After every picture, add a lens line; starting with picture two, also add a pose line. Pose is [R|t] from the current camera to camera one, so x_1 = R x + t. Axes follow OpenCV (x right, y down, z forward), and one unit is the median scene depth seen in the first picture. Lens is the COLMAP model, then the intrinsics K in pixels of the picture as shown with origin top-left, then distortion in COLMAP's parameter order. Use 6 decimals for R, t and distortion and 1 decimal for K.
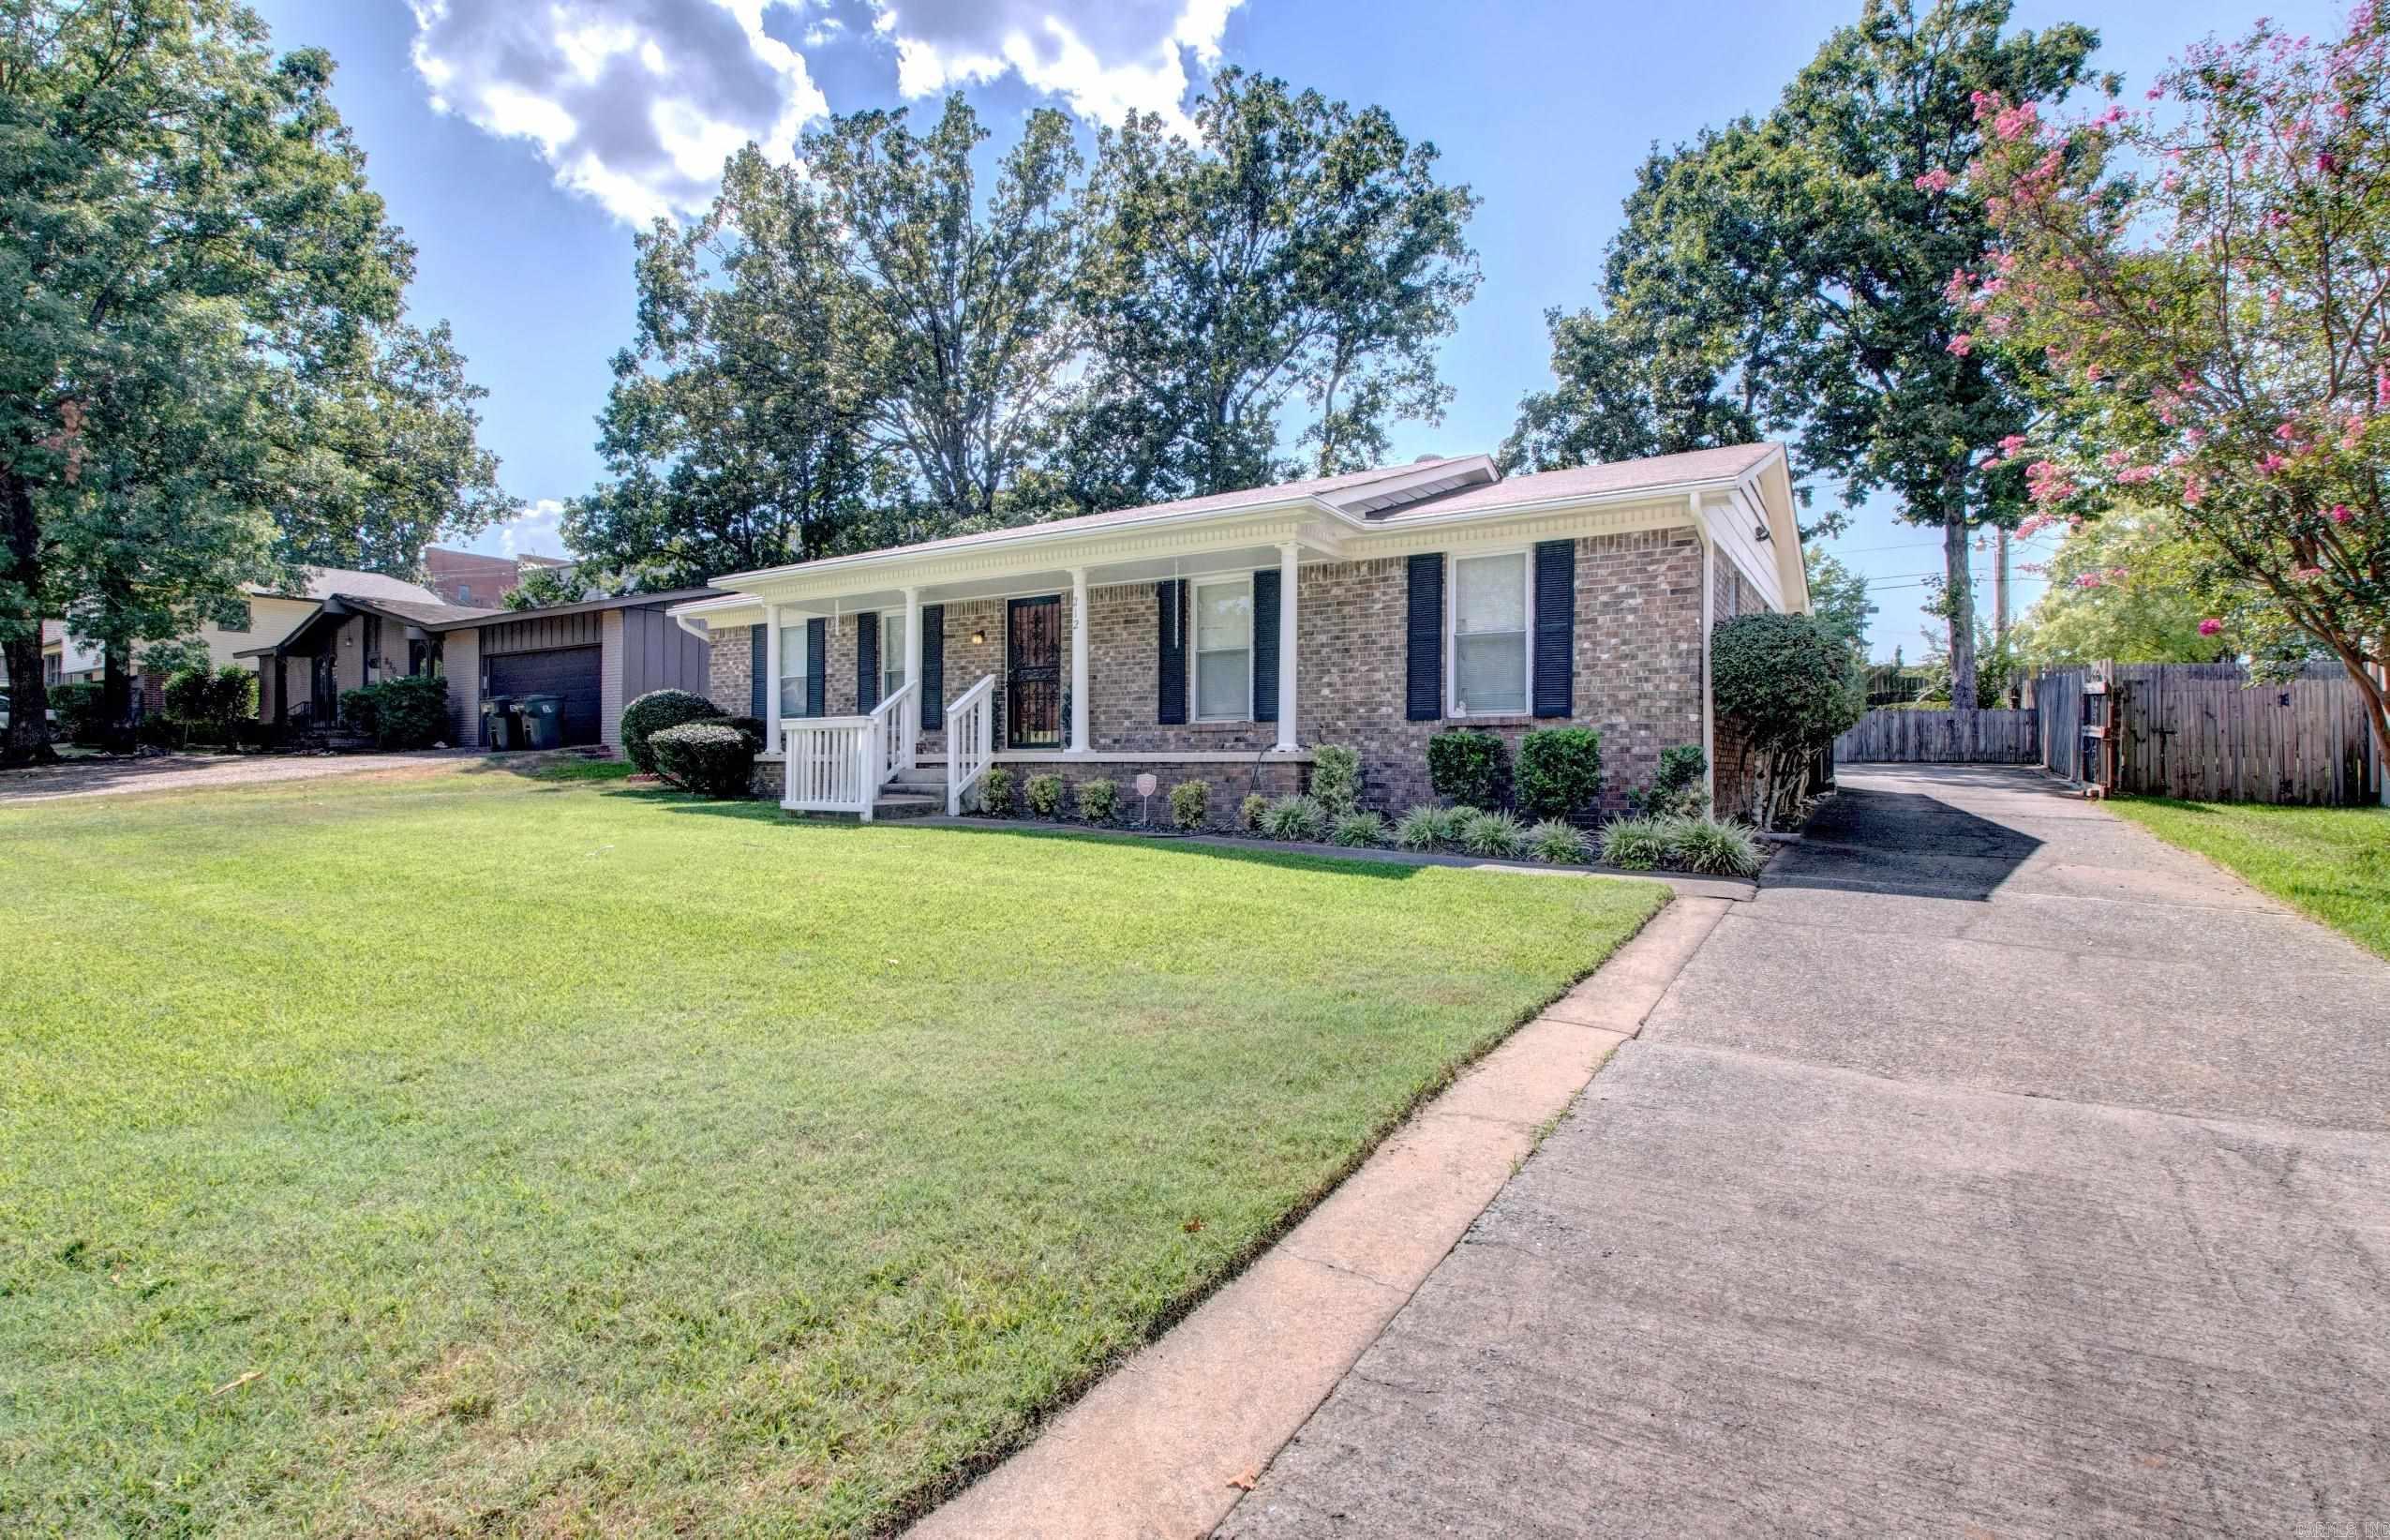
lens RADIAL K [[1121.7, 0, 1197.8], [0, 1121.7, 768.7], [0, 0, 1]] dist [0.002942, -0.019007]
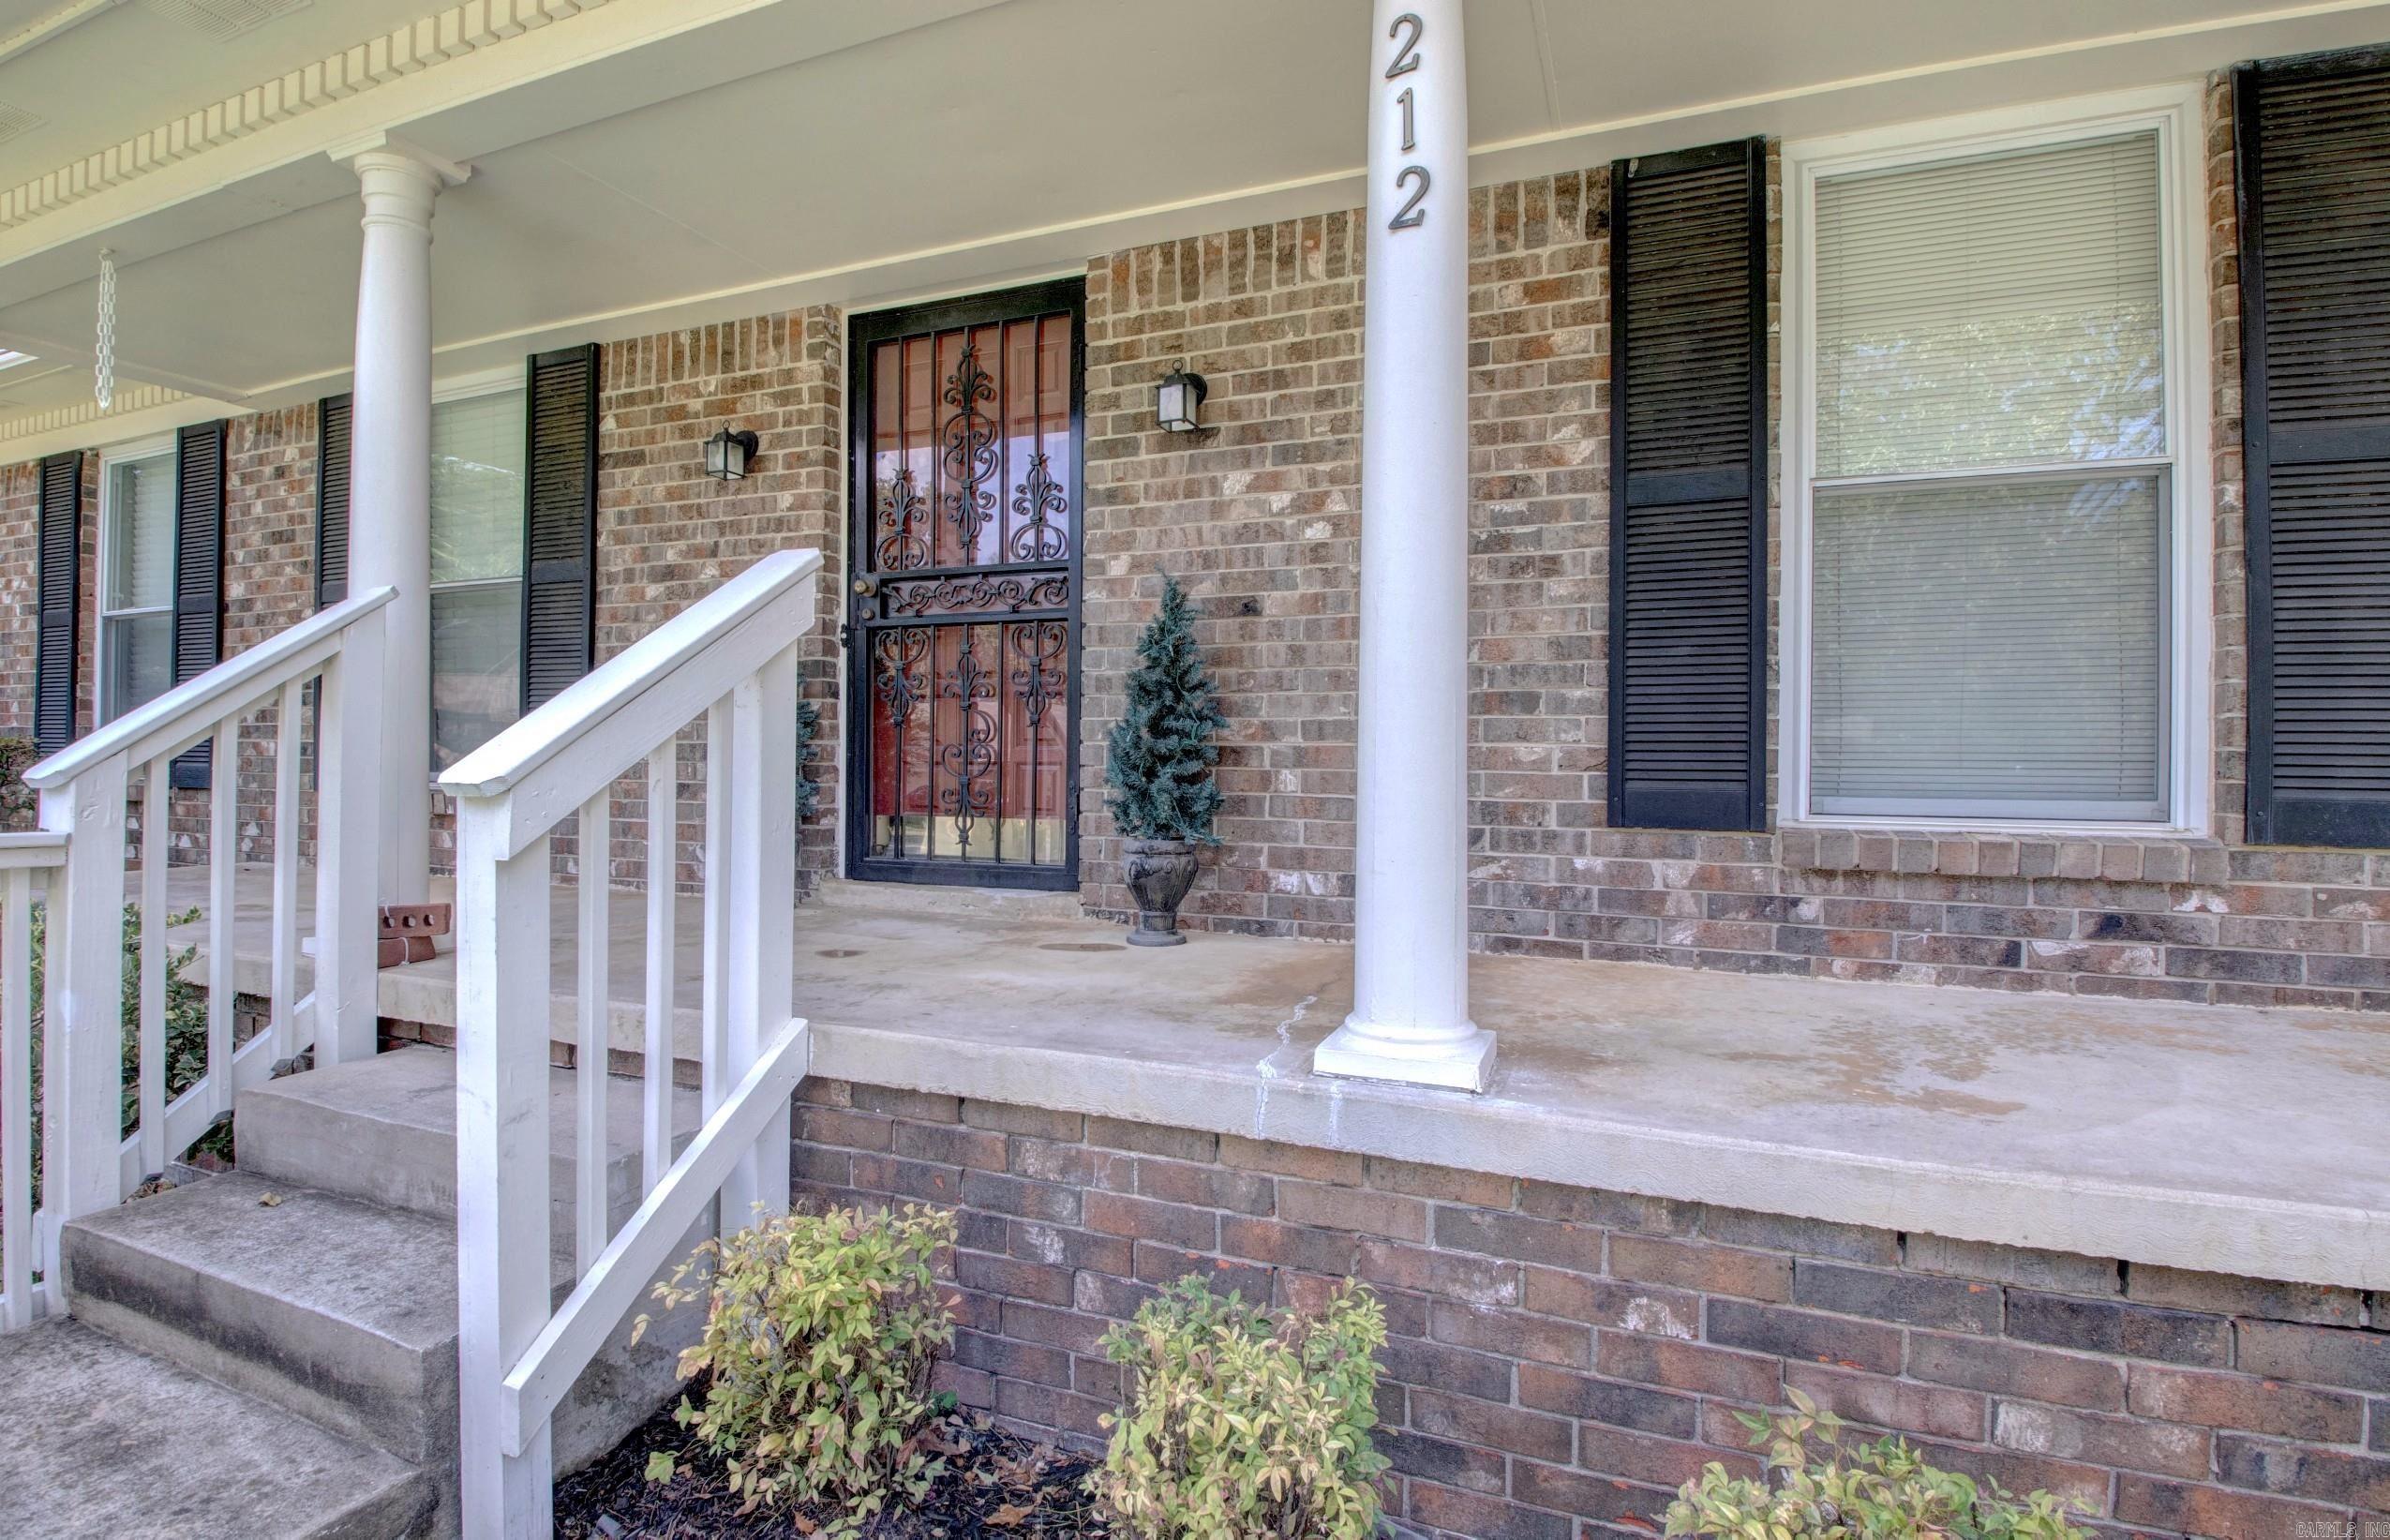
lens RADIAL K [[1121.7, 0, 1187.6], [0, 1121.7, 754.5], [0, 0, 1]] dist [0.002942, -0.019007]
pose [[0.984516, 0.006207, 0.175186, -0.150847], [-0.005923, 0.999980, -0.002144, -0.052200], [-0.175196, 0.001074, 0.984533, 0.802278]]
